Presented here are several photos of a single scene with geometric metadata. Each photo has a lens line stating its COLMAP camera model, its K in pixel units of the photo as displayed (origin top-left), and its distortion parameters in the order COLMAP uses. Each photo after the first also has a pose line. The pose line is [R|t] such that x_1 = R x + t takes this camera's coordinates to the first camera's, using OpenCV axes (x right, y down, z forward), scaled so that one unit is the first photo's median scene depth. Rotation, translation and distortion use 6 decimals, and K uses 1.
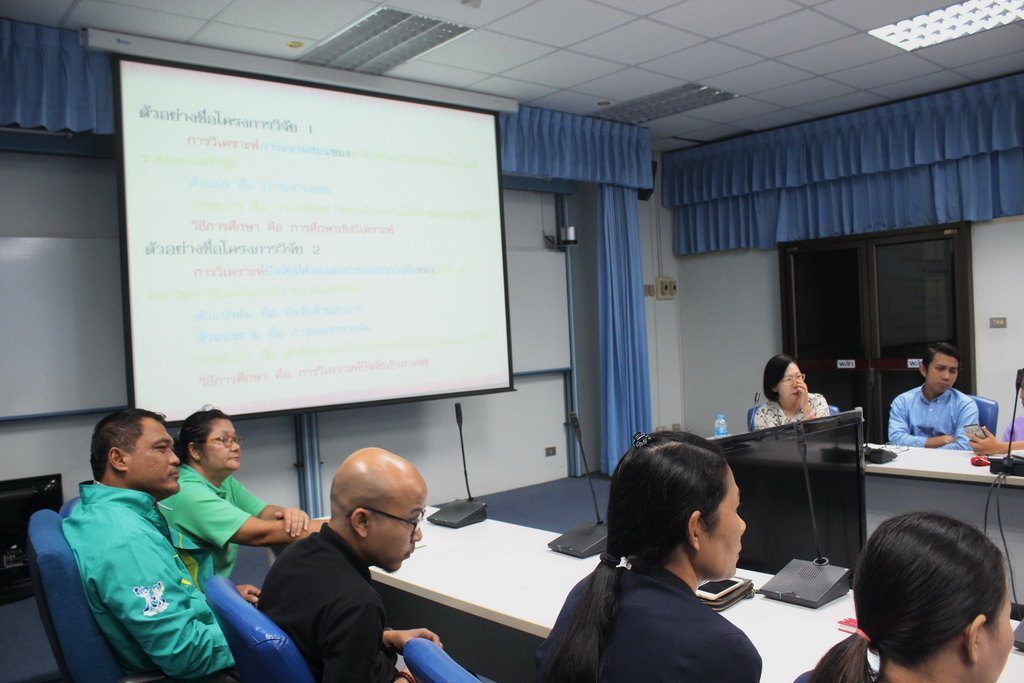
lens RADIAL K [[853.7, 0, 512.0], [0, 853.7, 341.5], [0, 0, 1]] dist [-0.173187, 0.171323]
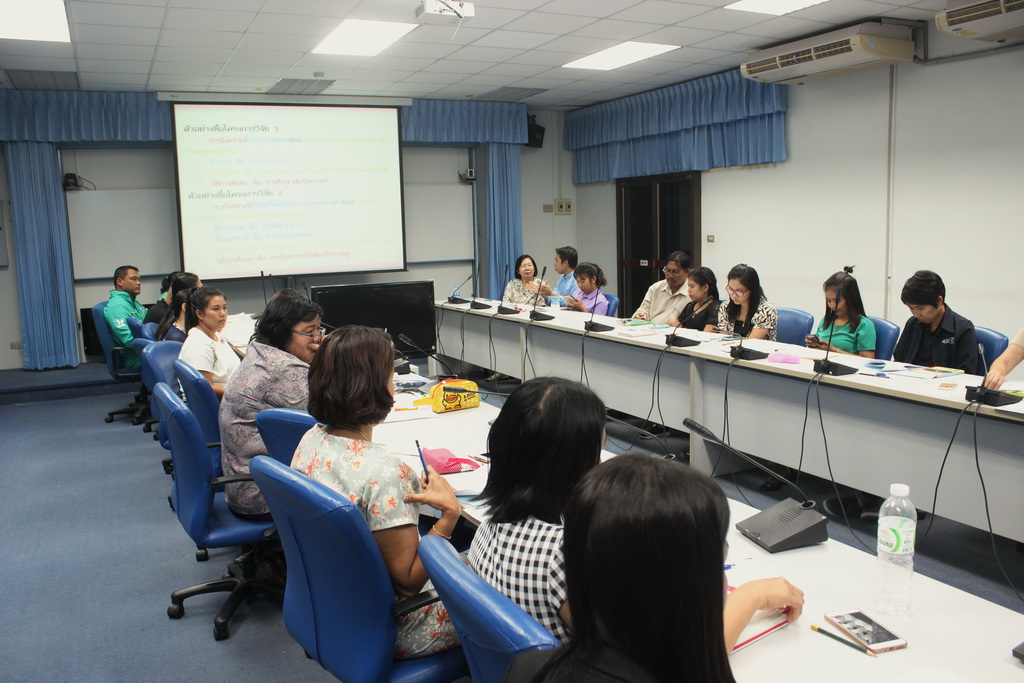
lens RADIAL K [[853.7, 0, 512.0], [0, 853.7, 341.5], [0, 0, 1]] dist [-0.173187, 0.171323]
pose [[0.961628, 0.059488, -0.267830, 0.631686], [-0.023898, 0.990662, 0.134233, -0.034825], [0.273314, -0.122682, 0.954069, -0.557767]]
